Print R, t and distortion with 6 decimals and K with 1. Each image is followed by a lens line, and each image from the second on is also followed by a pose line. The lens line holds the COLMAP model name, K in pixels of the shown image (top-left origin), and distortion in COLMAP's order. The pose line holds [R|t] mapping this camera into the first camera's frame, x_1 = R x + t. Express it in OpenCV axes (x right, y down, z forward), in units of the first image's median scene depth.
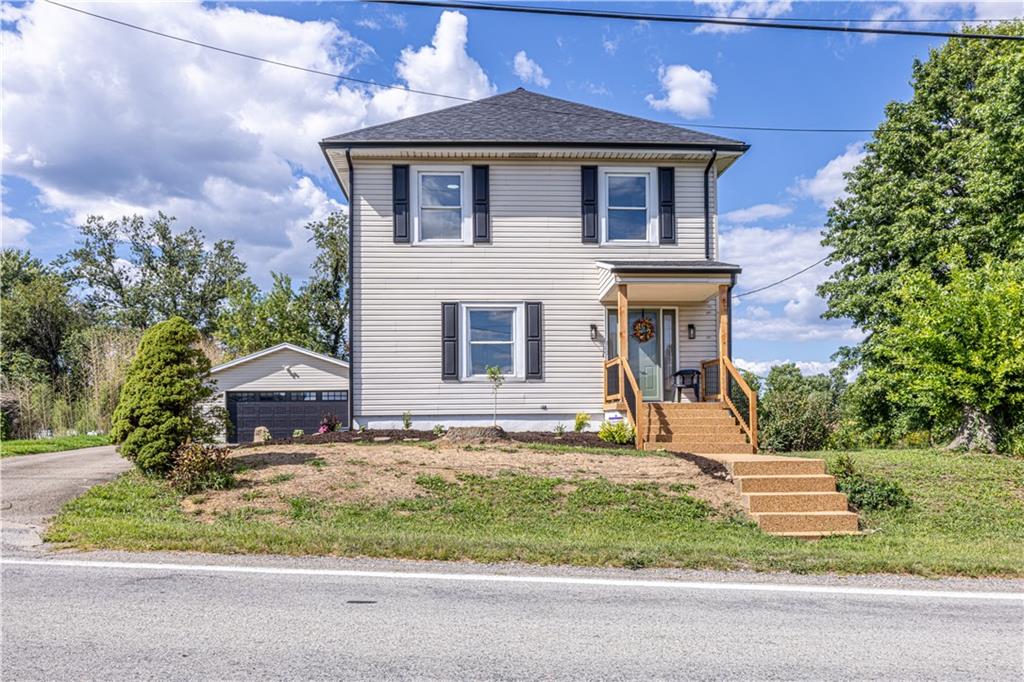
lens RADIAL K [[812.3, 0, 509.4], [0, 812.3, 402.5], [0, 0, 1]] dist [-0.003734, -0.000570]
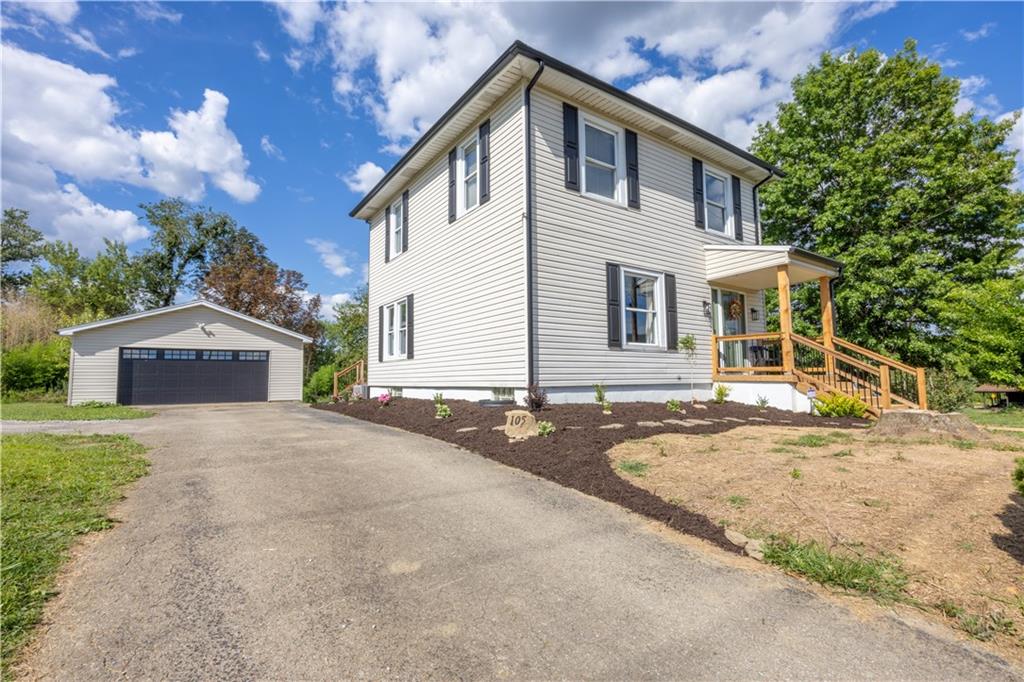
lens RADIAL K [[466.9, 0, 515.2], [0, 466.9, 329.8], [0, 0, 1]] dist [-0.011687, -0.000042]
pose [[0.853641, 0.057550, 0.517673, -0.436432], [-0.020212, 0.996789, -0.077485, -0.004254], [-0.520470, 0.055681, 0.852063, 0.603445]]
